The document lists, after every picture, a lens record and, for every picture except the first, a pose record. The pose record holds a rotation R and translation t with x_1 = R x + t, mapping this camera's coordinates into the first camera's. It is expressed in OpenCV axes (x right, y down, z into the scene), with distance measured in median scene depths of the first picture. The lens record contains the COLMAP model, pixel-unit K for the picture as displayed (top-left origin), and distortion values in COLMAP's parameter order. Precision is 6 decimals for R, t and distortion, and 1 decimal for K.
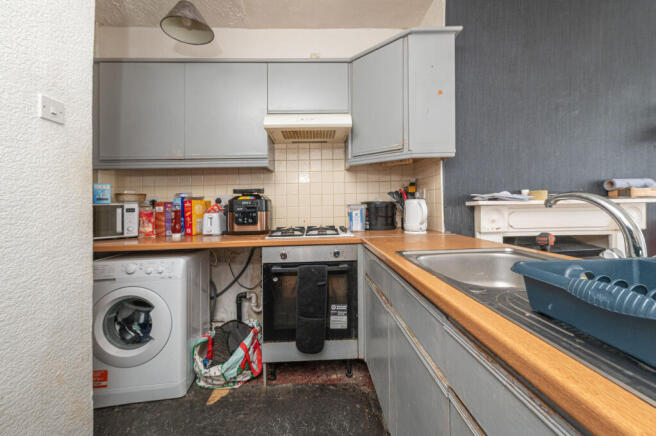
lens RADIAL K [[268.5, 0, 323.0], [0, 268.5, 198.5], [0, 0, 1]] dist [-0.000867, -0.000240]
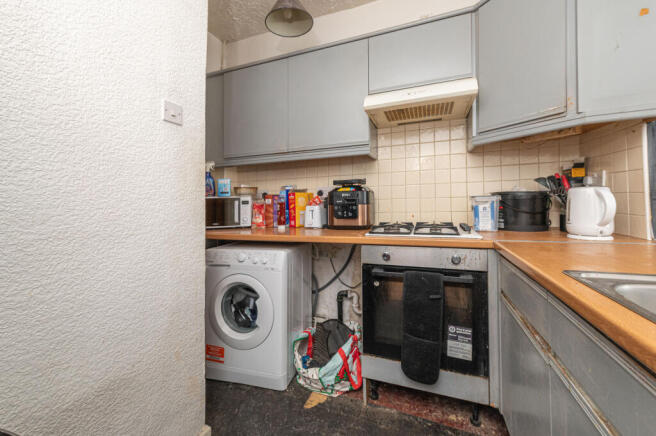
lens RADIAL K [[268.5, 0, 323.0], [0, 268.5, 198.5], [0, 0, 1]] dist [-0.000867, -0.000240]
pose [[0.920863, -0.002989, -0.389875, 0.000006], [0.013943, 0.999583, 0.025270, 0.005188], [0.389637, -0.028706, 0.920521, 0.139063]]
